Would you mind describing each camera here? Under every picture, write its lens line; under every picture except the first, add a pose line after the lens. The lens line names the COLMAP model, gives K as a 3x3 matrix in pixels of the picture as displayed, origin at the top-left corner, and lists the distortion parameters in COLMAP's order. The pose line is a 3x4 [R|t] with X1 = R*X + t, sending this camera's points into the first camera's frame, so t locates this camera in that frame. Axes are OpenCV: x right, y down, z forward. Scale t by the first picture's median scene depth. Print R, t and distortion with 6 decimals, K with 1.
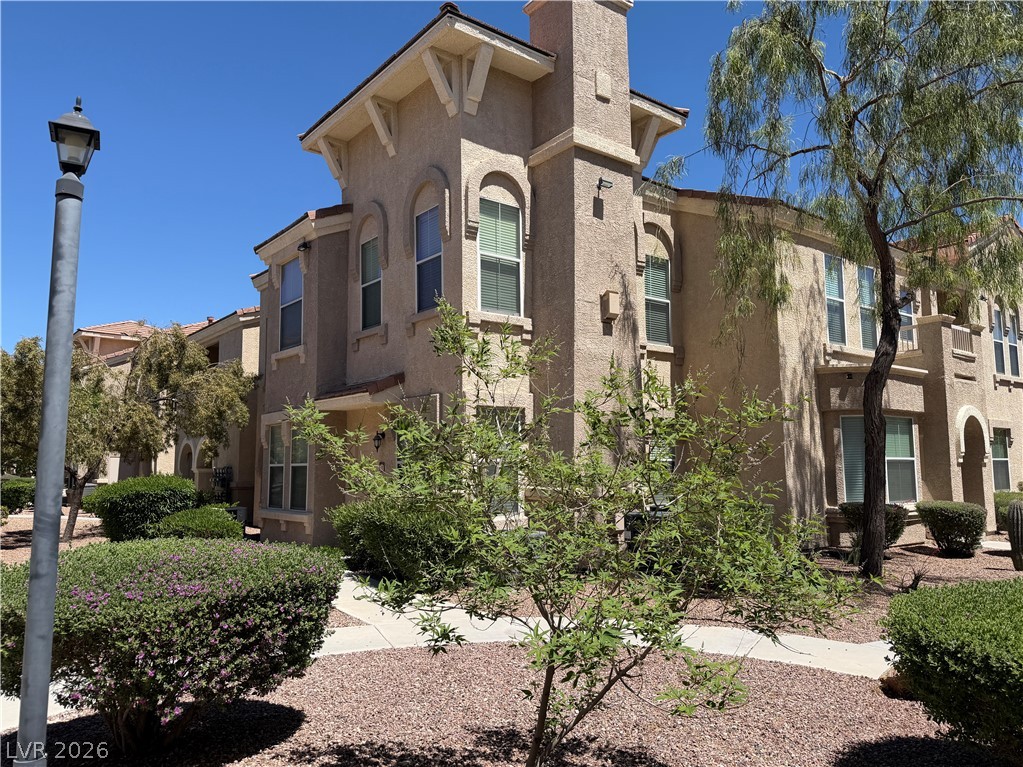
lens RADIAL K [[761.1, 0, 513.3], [0, 761.1, 378.2], [0, 0, 1]] dist [0.081786, -0.110053]
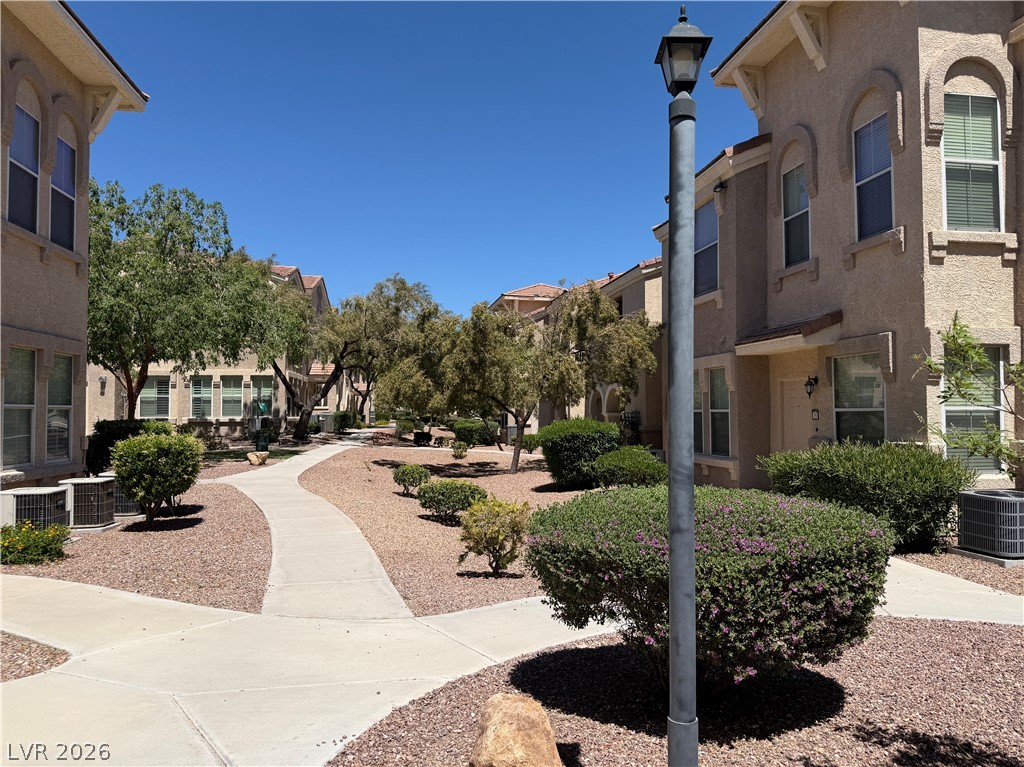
lens RADIAL K [[761.8, 0, 513.8], [0, 761.8, 378.2], [0, 0, 1]] dist [0.081786, -0.110053]
pose [[0.870635, -0.018846, -0.491569, -0.042165], [0.053457, 0.996973, 0.056458, 0.000868], [0.489017, -0.075432, 0.869007, 0.012955]]
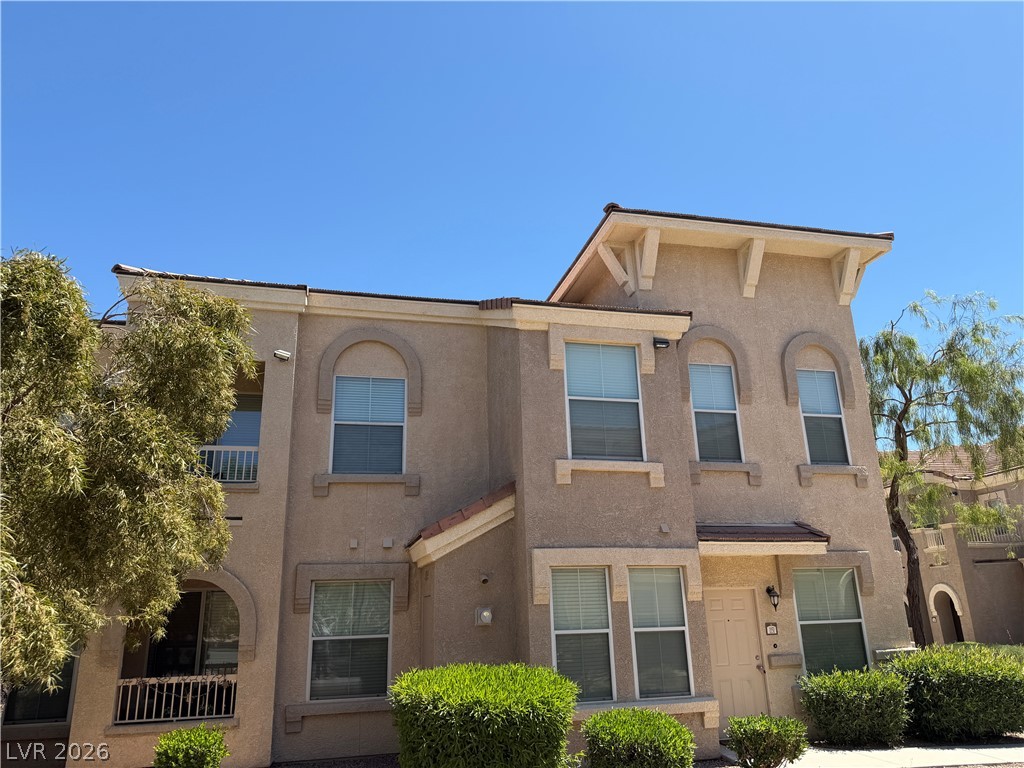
lens RADIAL K [[761.8, 0, 513.8], [0, 761.8, 378.7], [0, 0, 1]] dist [0.081786, -0.110053]
pose [[0.394911, 0.270475, 0.878002, -0.820973], [-0.073006, 0.961897, -0.263483, 0.067924], [-0.915814, 0.039953, 0.399610, 0.643371]]
